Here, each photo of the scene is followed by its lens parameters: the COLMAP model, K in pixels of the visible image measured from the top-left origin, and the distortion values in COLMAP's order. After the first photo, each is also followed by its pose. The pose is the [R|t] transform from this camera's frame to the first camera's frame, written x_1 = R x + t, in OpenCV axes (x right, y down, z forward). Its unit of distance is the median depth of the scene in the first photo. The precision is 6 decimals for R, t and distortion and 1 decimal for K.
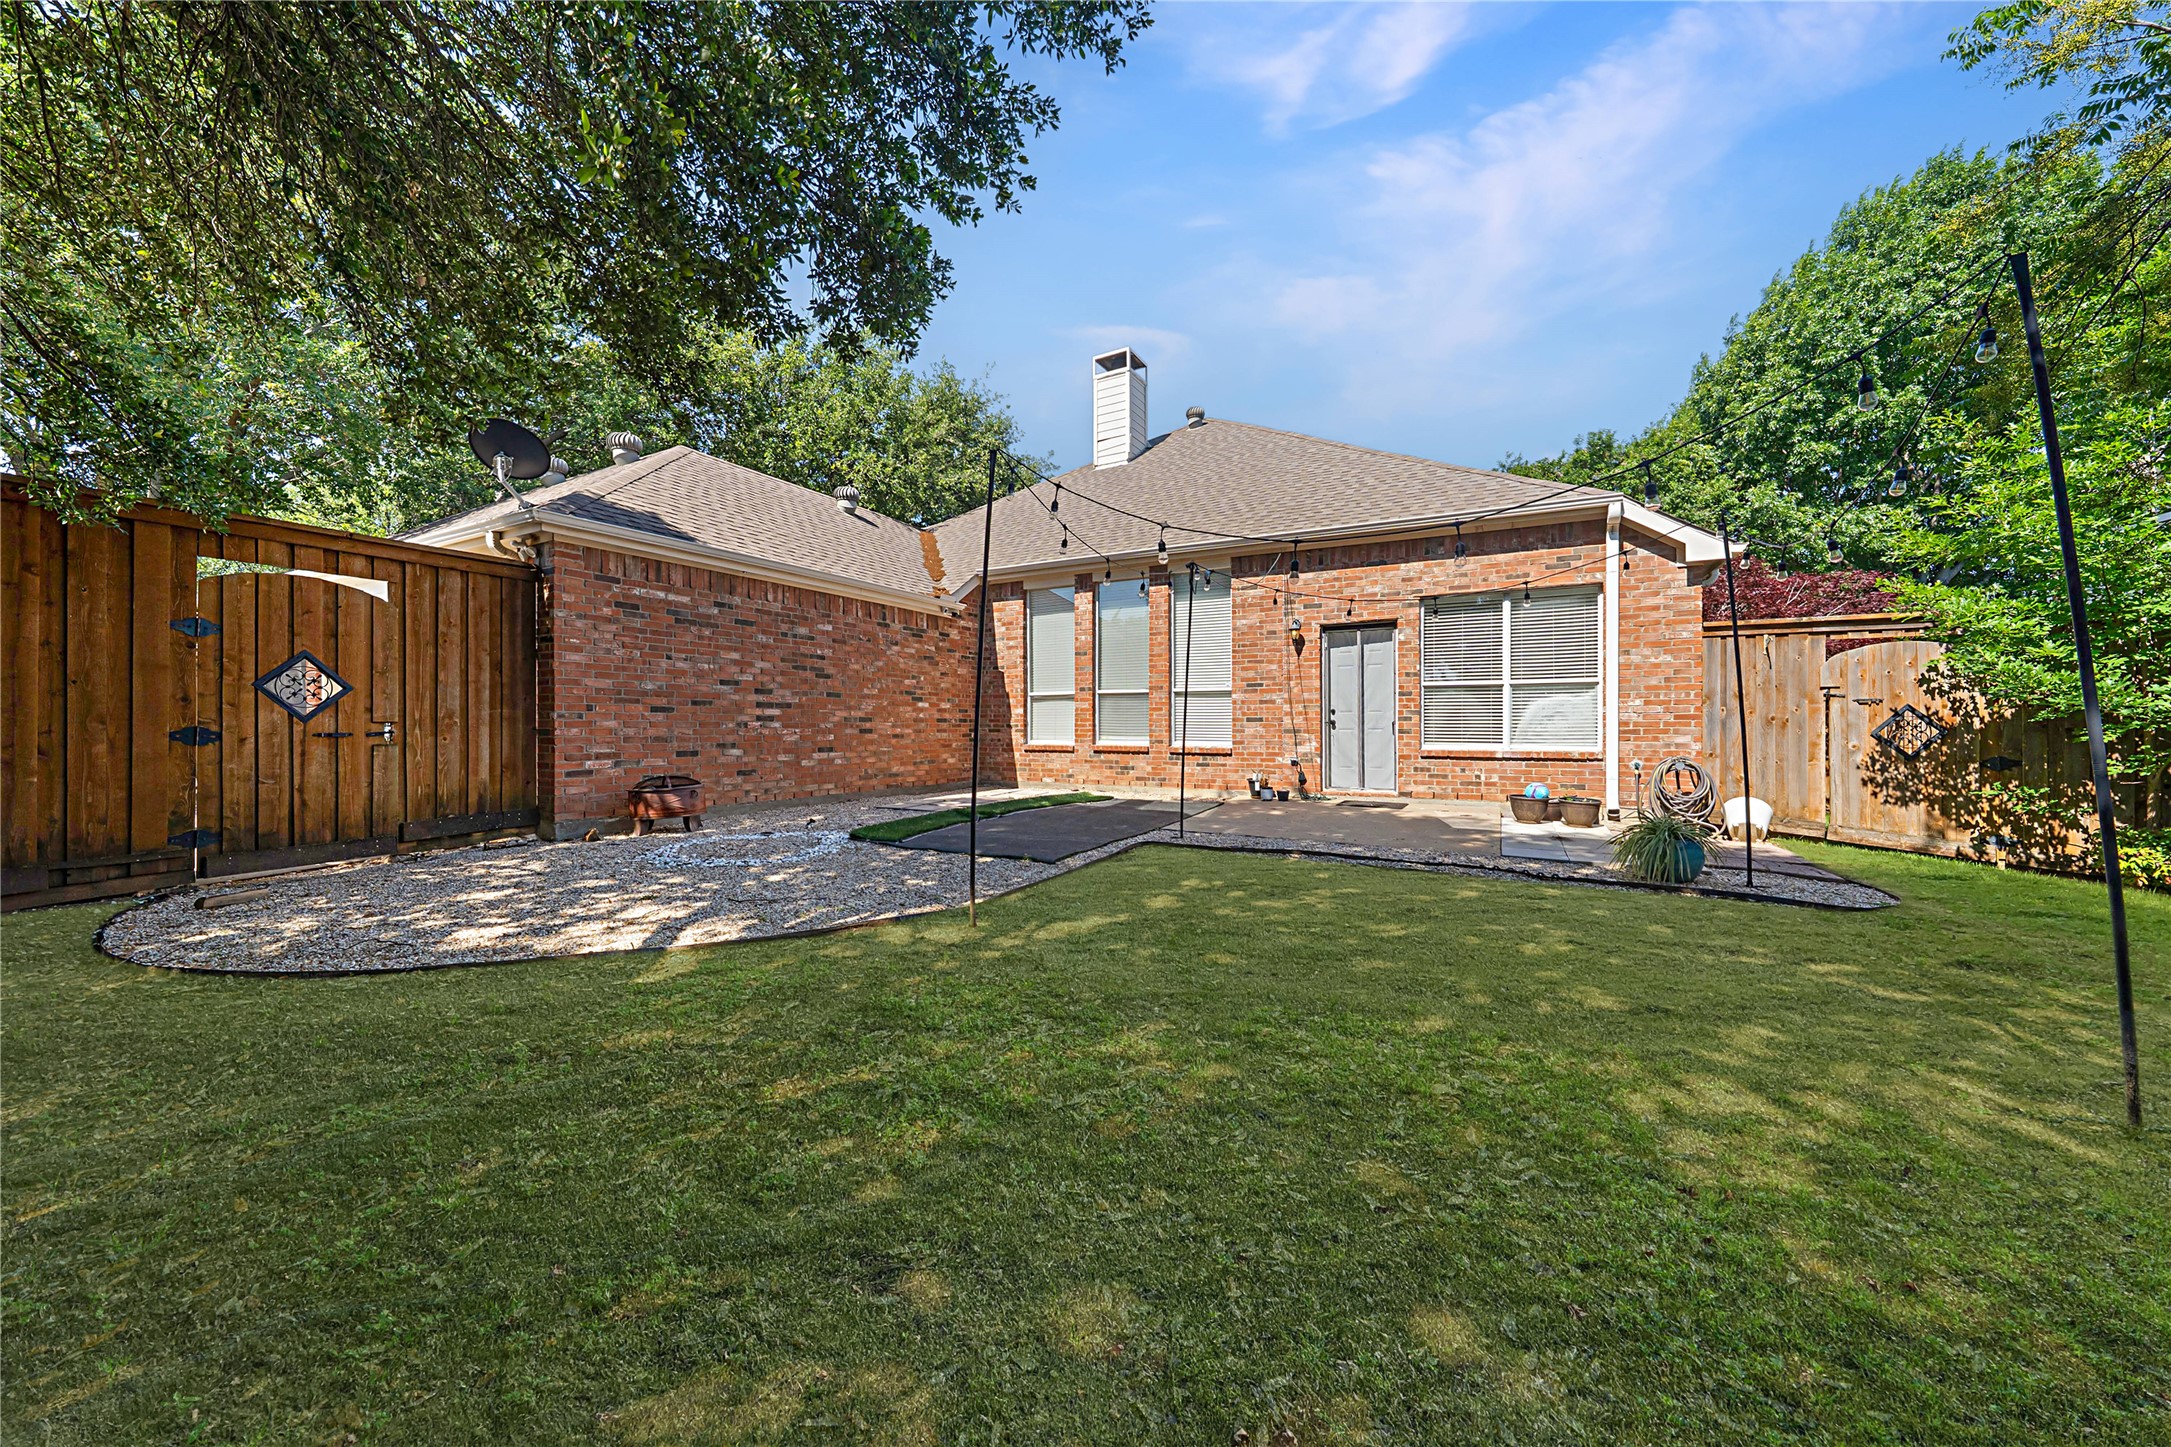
lens RADIAL K [[741.4, 0, 1147.7], [0, 741.4, 730.0], [0, 0, 1]] dist [-0.005174, 0.000775]
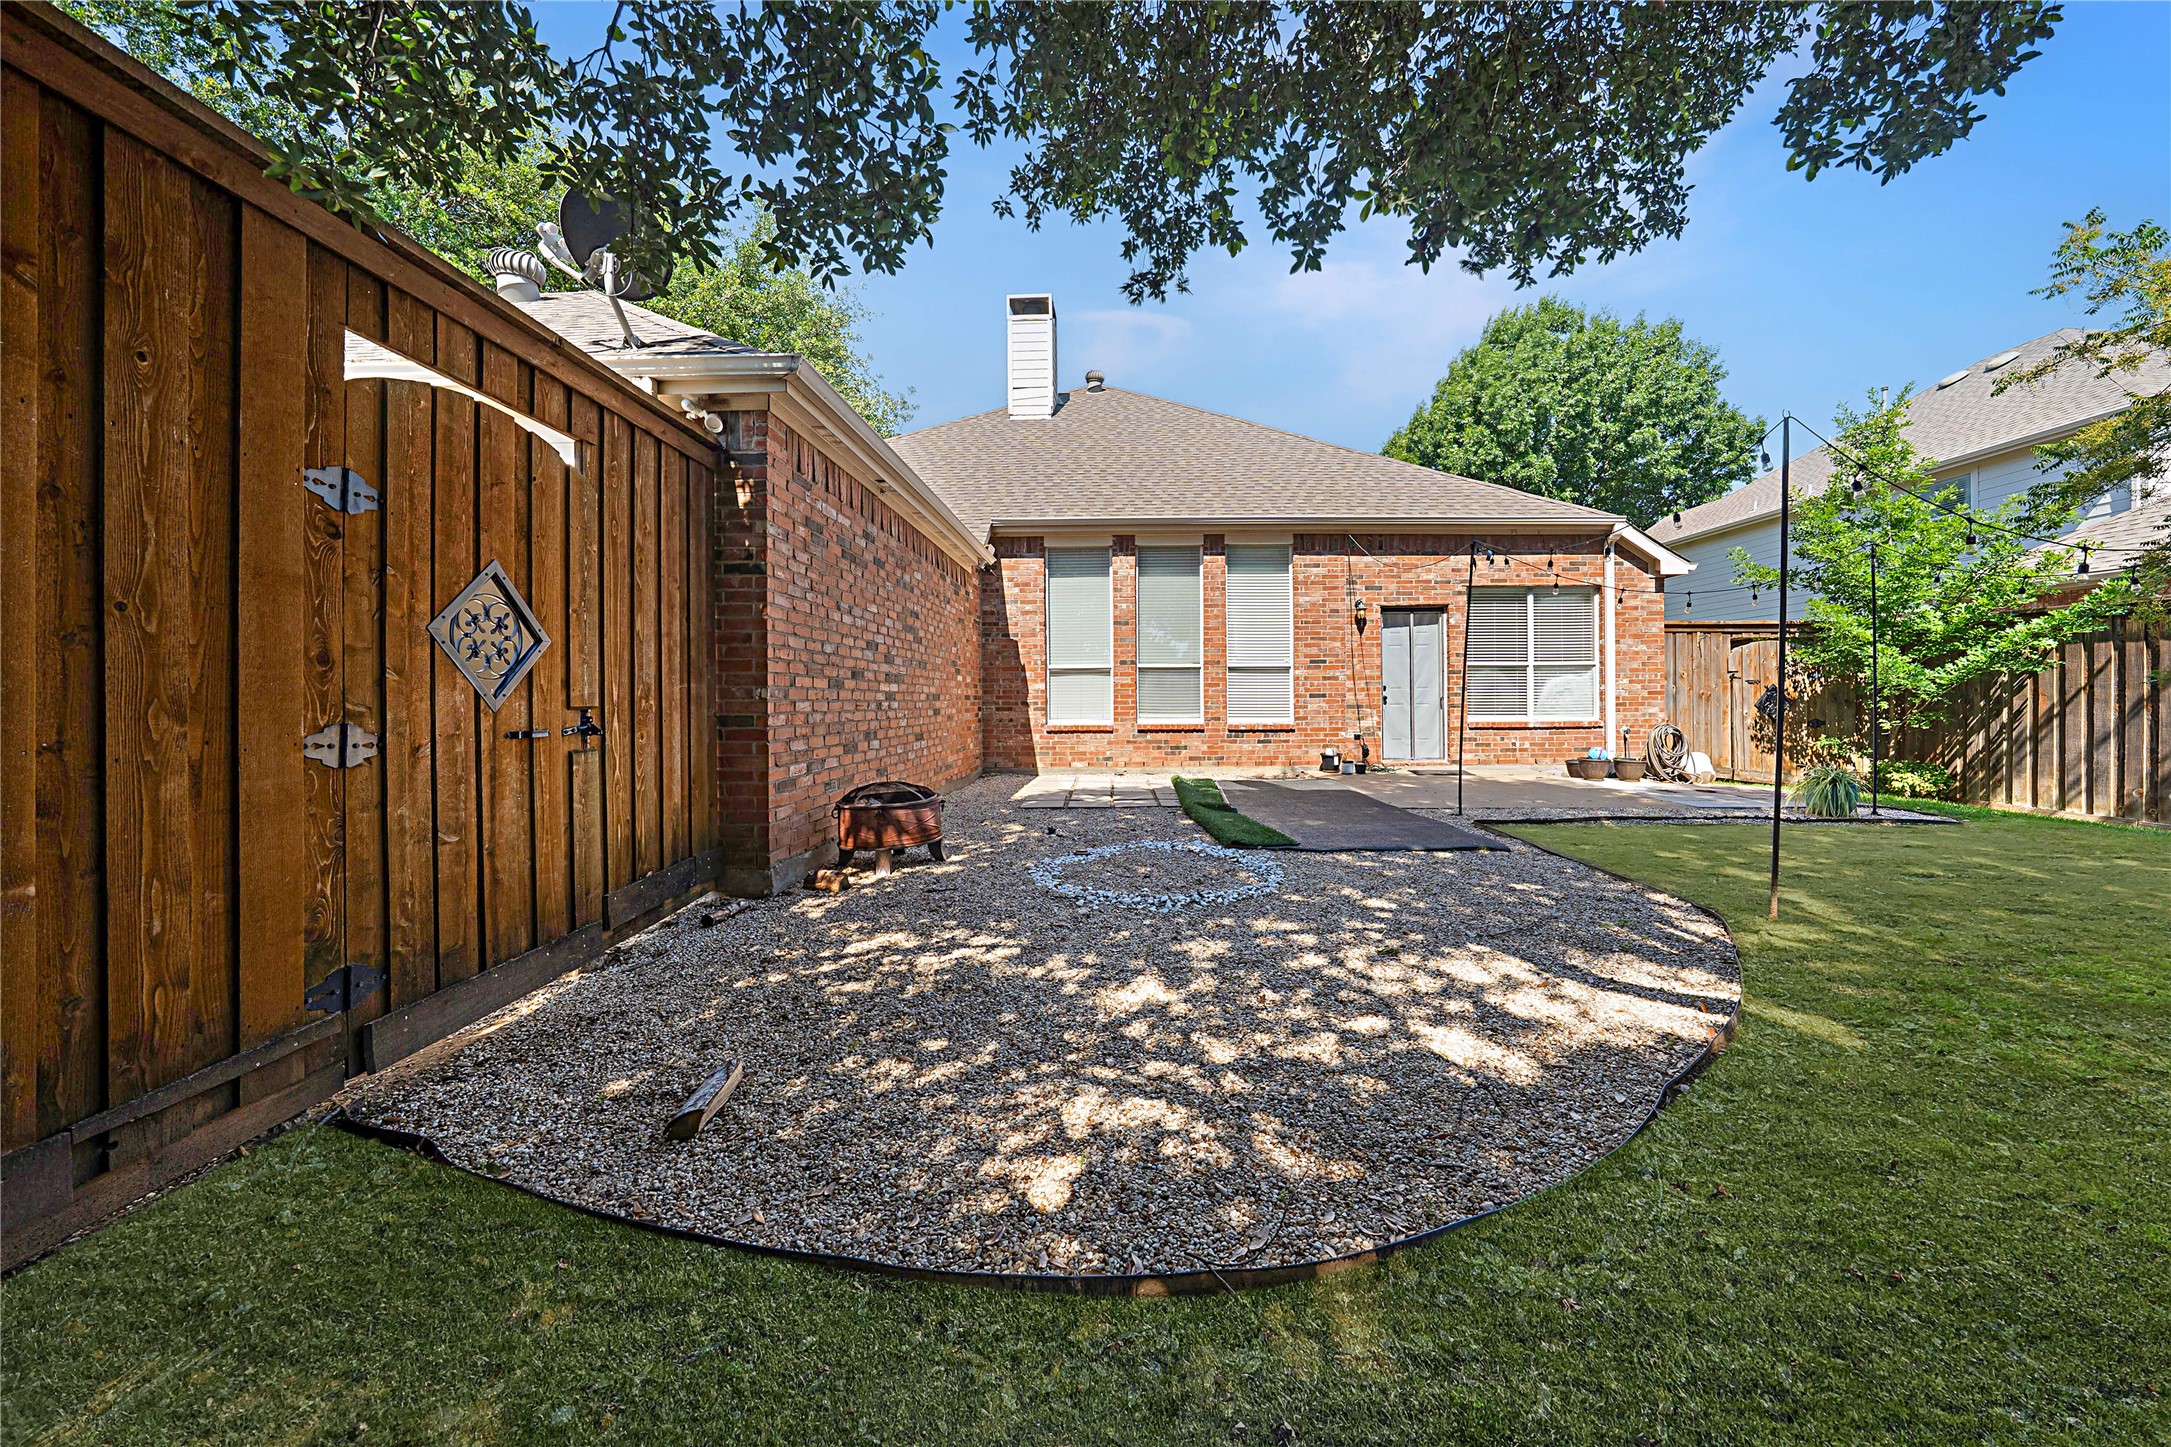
lens RADIAL K [[741.4, 0, 1123.9], [0, 741.4, 692.7], [0, 0, 1]] dist [-0.005174, 0.000775]
pose [[0.889764, -0.001520, 0.456419, -0.631644], [0.008512, 0.999876, -0.013263, -0.007336], [-0.456342, 0.015686, 0.889666, 0.241853]]
